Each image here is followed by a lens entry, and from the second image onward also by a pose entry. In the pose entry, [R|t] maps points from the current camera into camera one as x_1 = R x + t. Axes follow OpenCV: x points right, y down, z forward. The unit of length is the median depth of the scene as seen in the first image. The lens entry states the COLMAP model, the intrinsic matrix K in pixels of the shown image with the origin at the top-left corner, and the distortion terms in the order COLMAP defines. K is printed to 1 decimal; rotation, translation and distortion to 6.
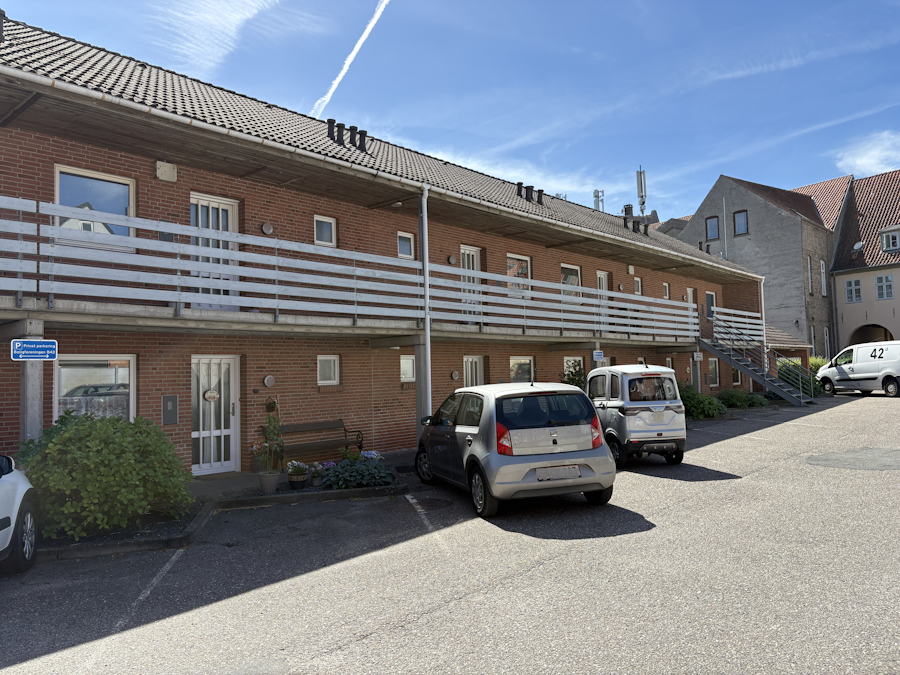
lens RADIAL K [[705.2, 0, 450.0], [0, 705.2, 337.5], [0, 0, 1]] dist [-0.009250, -0.007344]
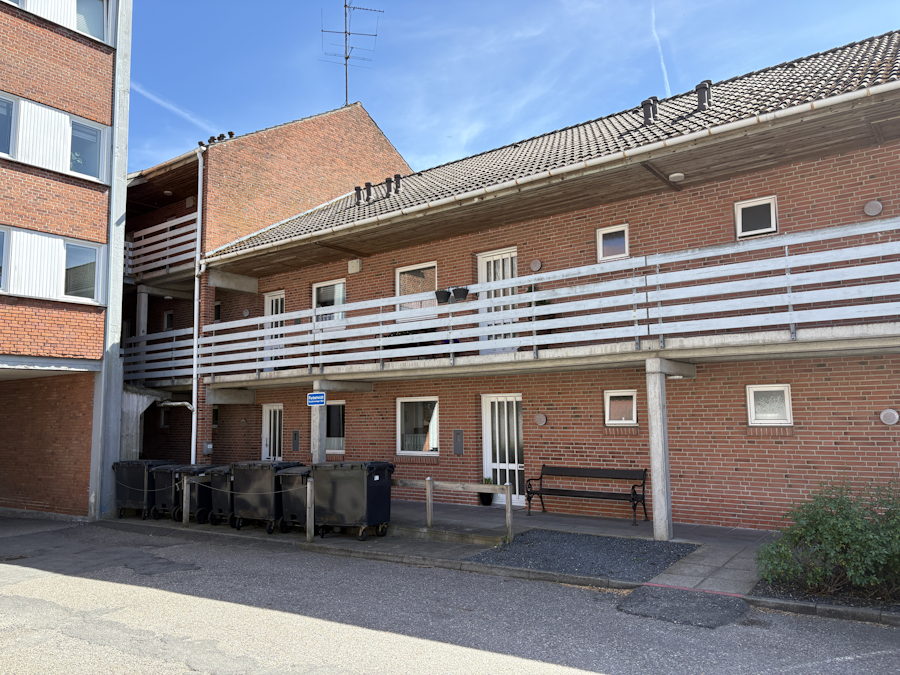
lens RADIAL K [[705.2, 0, 450.0], [0, 705.2, 337.5], [0, 0, 1]] dist [-0.009250, -0.007344]
pose [[0.037360, -0.091115, -0.995139, 0.607051], [0.063736, 0.994024, -0.088621, 0.022641], [0.997267, -0.060115, 0.042944, 0.718242]]
